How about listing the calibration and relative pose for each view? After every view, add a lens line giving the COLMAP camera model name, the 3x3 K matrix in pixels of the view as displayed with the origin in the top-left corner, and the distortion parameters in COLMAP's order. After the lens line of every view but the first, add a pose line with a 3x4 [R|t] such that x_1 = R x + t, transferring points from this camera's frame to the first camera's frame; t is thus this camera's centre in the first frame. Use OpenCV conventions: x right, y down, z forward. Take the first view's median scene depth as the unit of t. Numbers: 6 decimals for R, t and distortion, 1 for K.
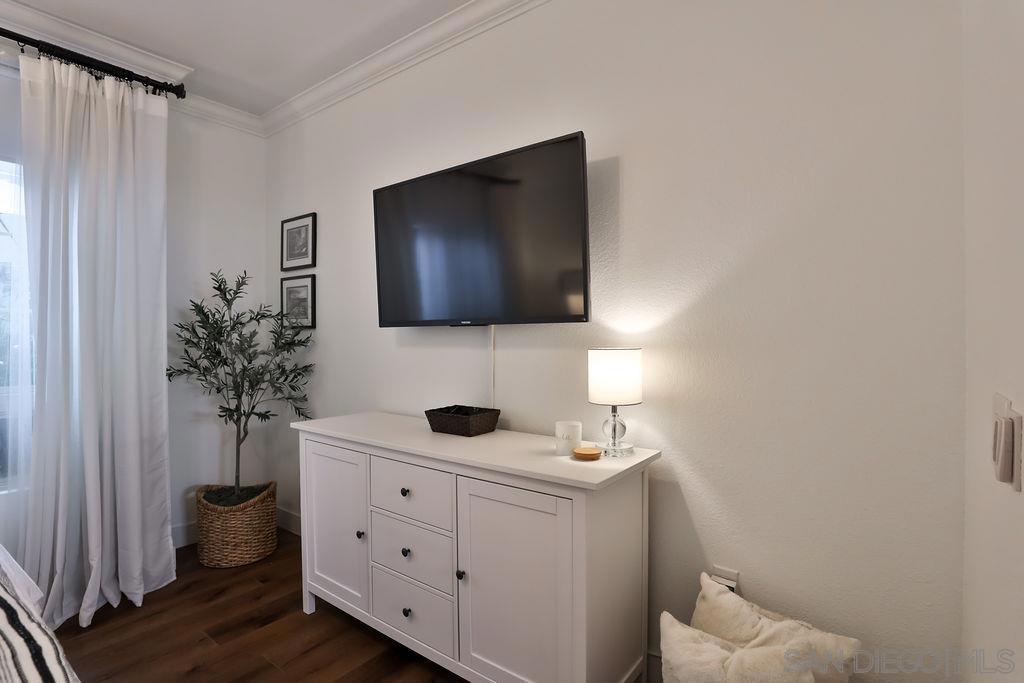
lens RADIAL K [[496.1, 0, 512.3], [0, 496.1, 339.0], [0, 0, 1]] dist [-0.034769, 0.005558]
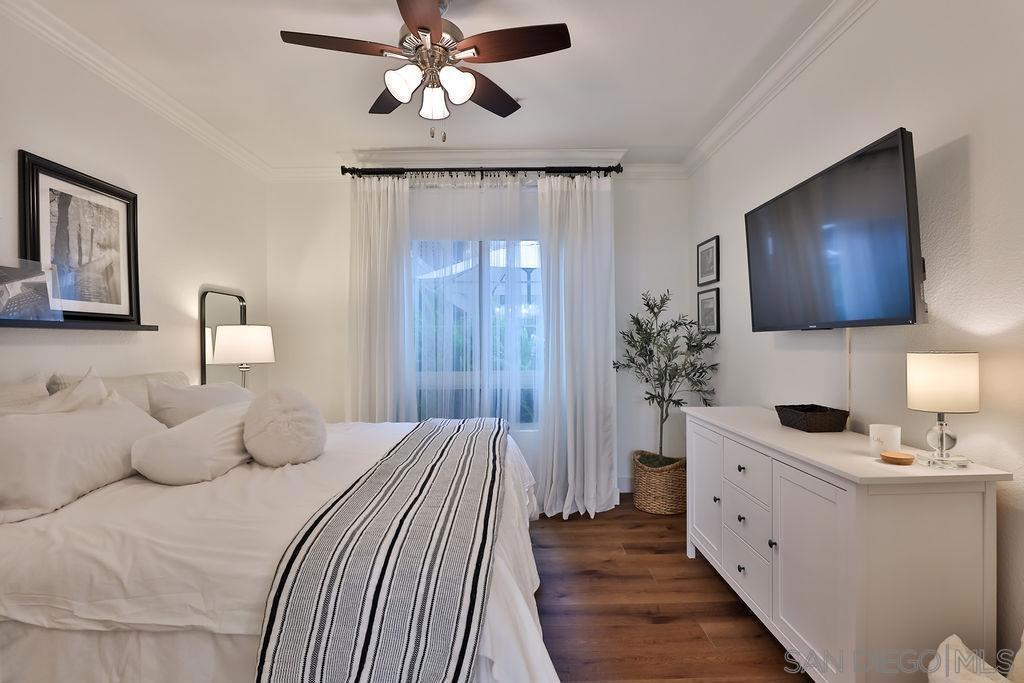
lens RADIAL K [[496.1, 0, 512.3], [0, 496.1, 339.0], [0, 0, 1]] dist [-0.034769, 0.005558]
pose [[0.597938, -0.007132, -0.801510, 0.279184], [0.002291, 0.999972, -0.007188, -0.000322], [0.801539, 0.002462, 0.597938, -0.115060]]
